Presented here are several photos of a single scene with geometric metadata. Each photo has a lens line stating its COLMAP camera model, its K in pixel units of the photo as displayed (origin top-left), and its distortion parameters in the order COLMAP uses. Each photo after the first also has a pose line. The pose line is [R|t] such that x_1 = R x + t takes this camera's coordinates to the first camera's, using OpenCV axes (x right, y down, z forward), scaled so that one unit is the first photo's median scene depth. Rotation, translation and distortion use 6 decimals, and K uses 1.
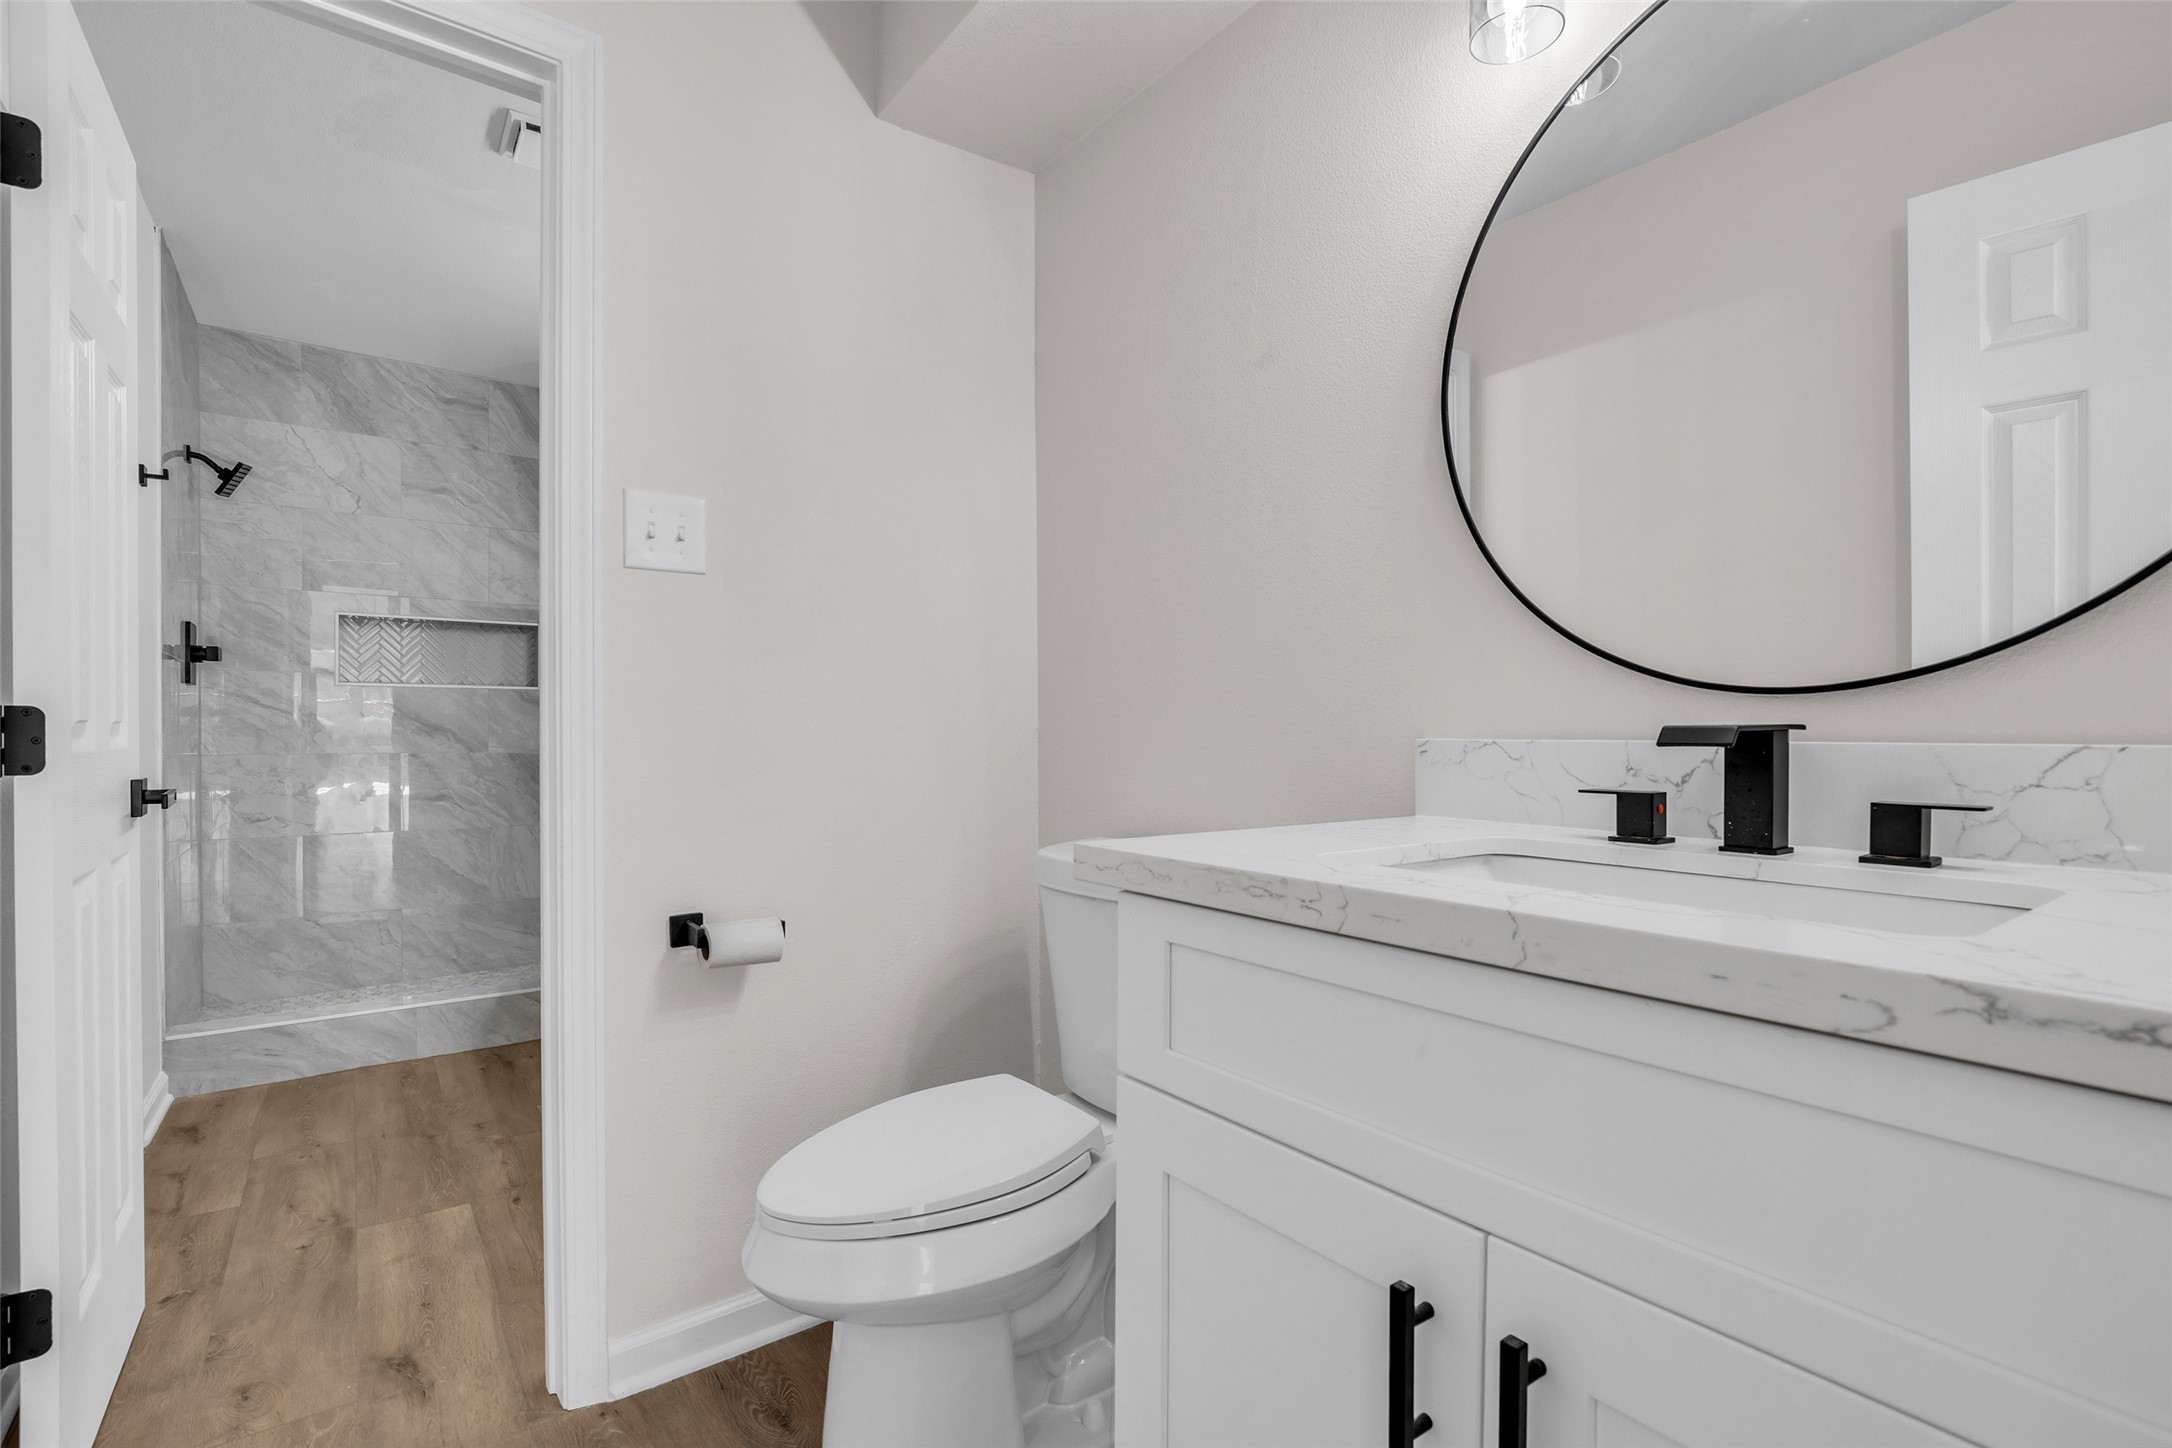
lens RADIAL K [[1002.3, 0, 1084.2], [0, 1002.3, 743.3], [0, 0, 1]] dist [-0.017191, 0.001141]
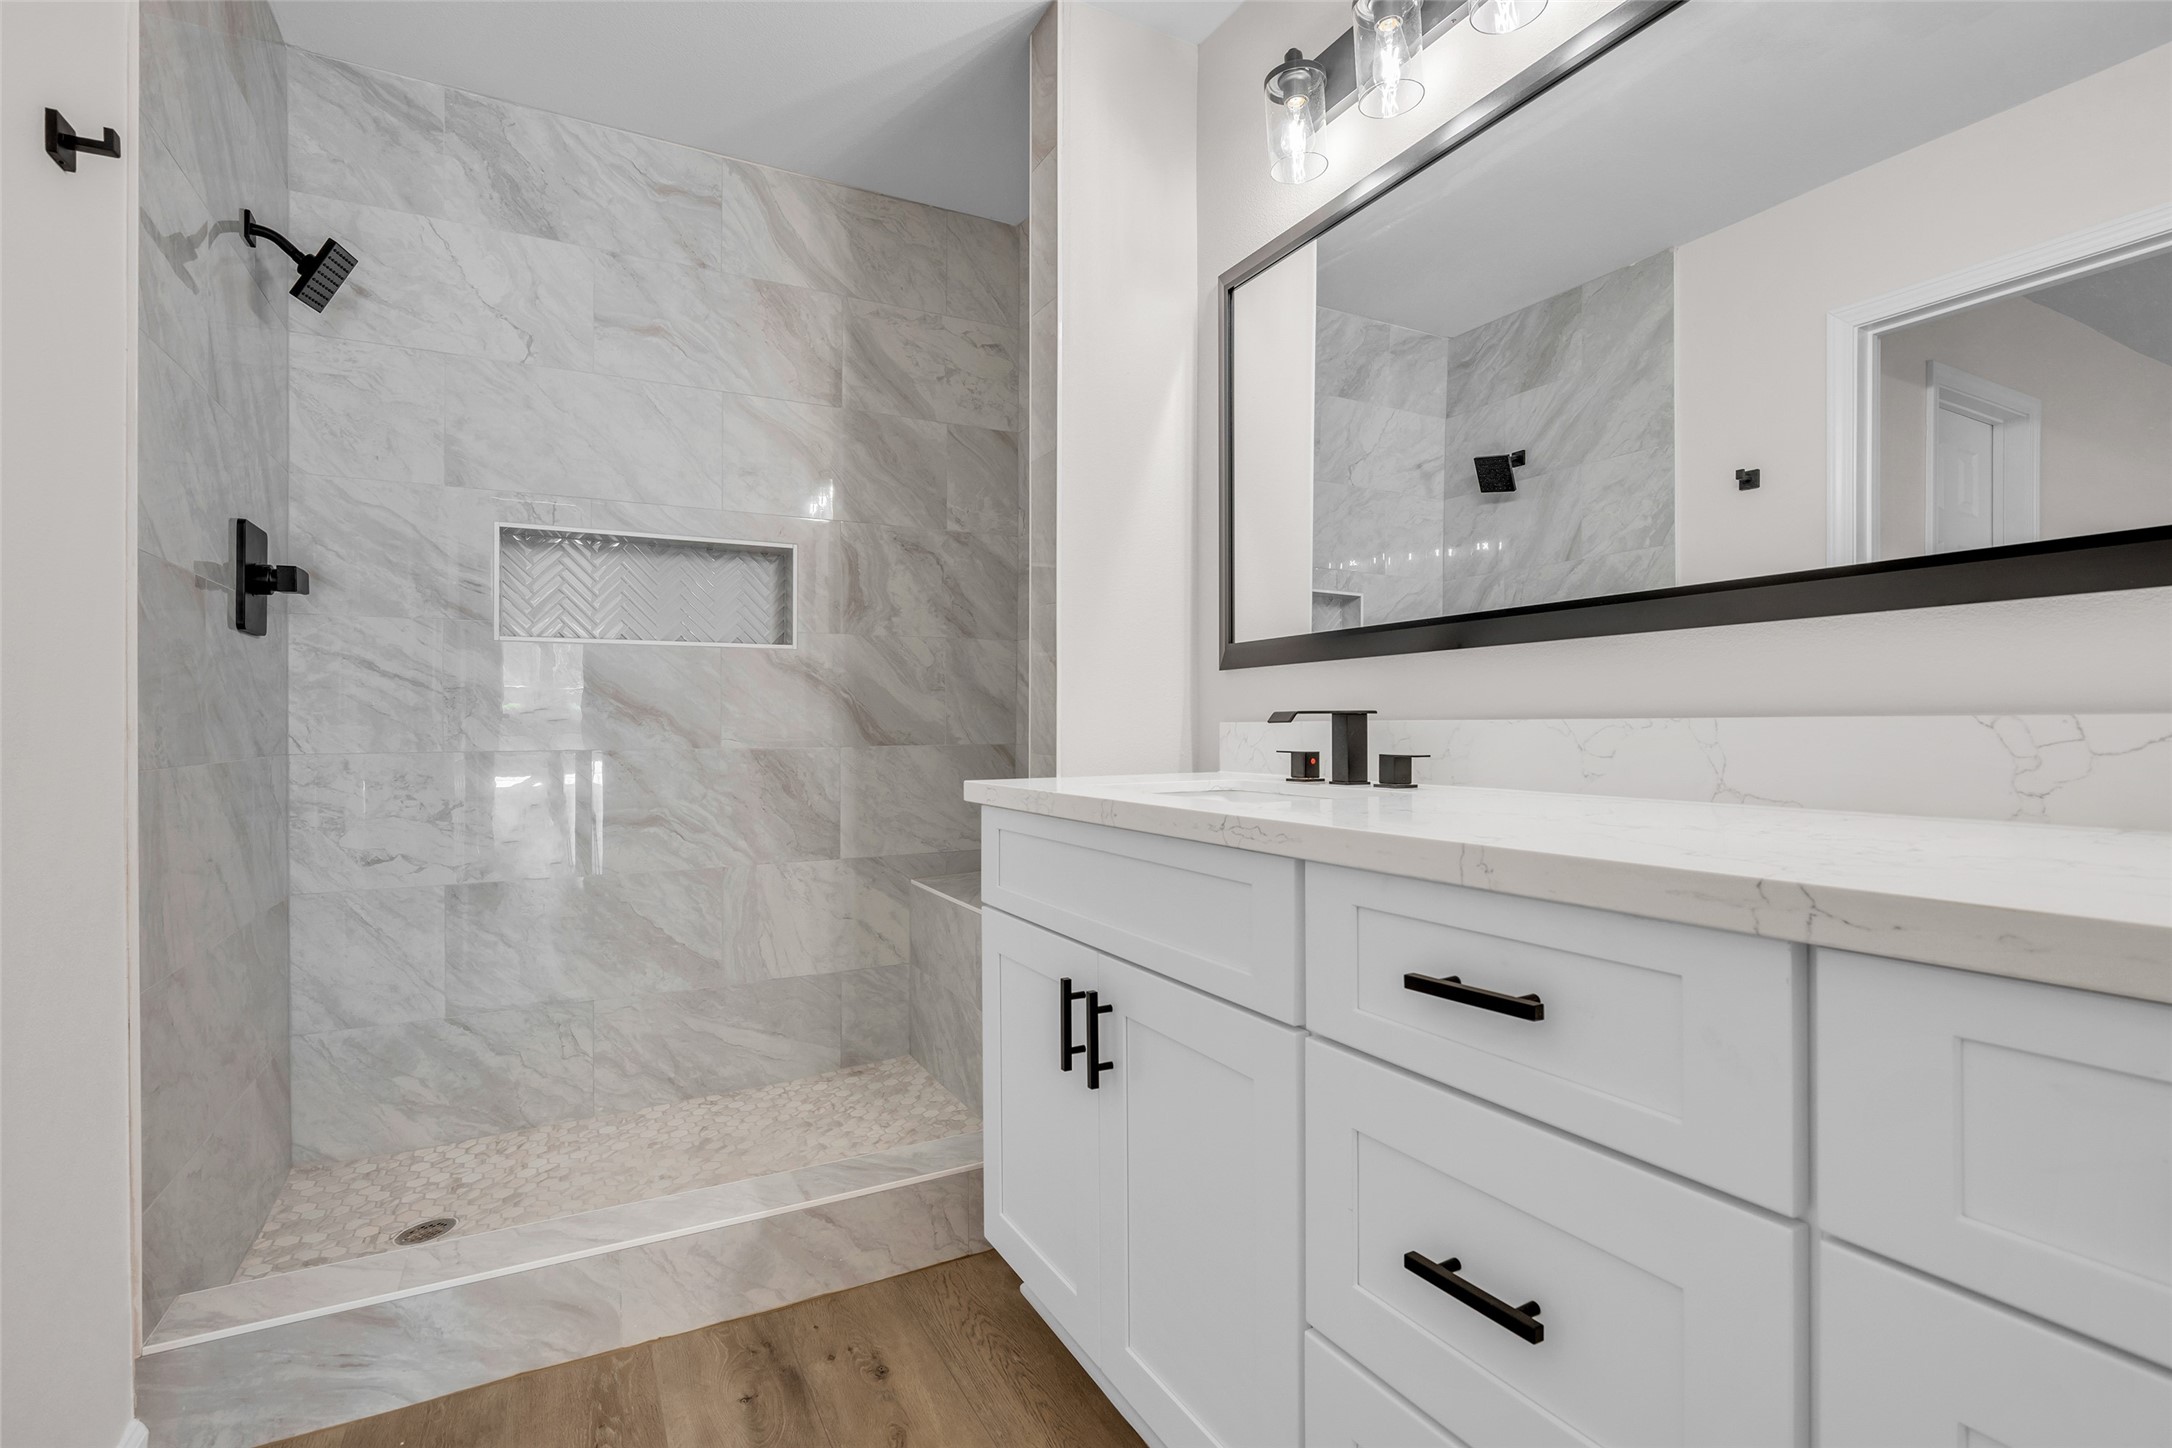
lens RADIAL K [[1002.3, 0, 1079.6], [0, 1002.3, 721.5], [0, 0, 1]] dist [-0.017191, 0.001141]
pose [[0.989091, -0.002063, -0.147292, -0.307082], [0.001199, 0.999982, -0.005958, -0.004054], [0.147301, 0.005716, 0.989075, 0.446609]]
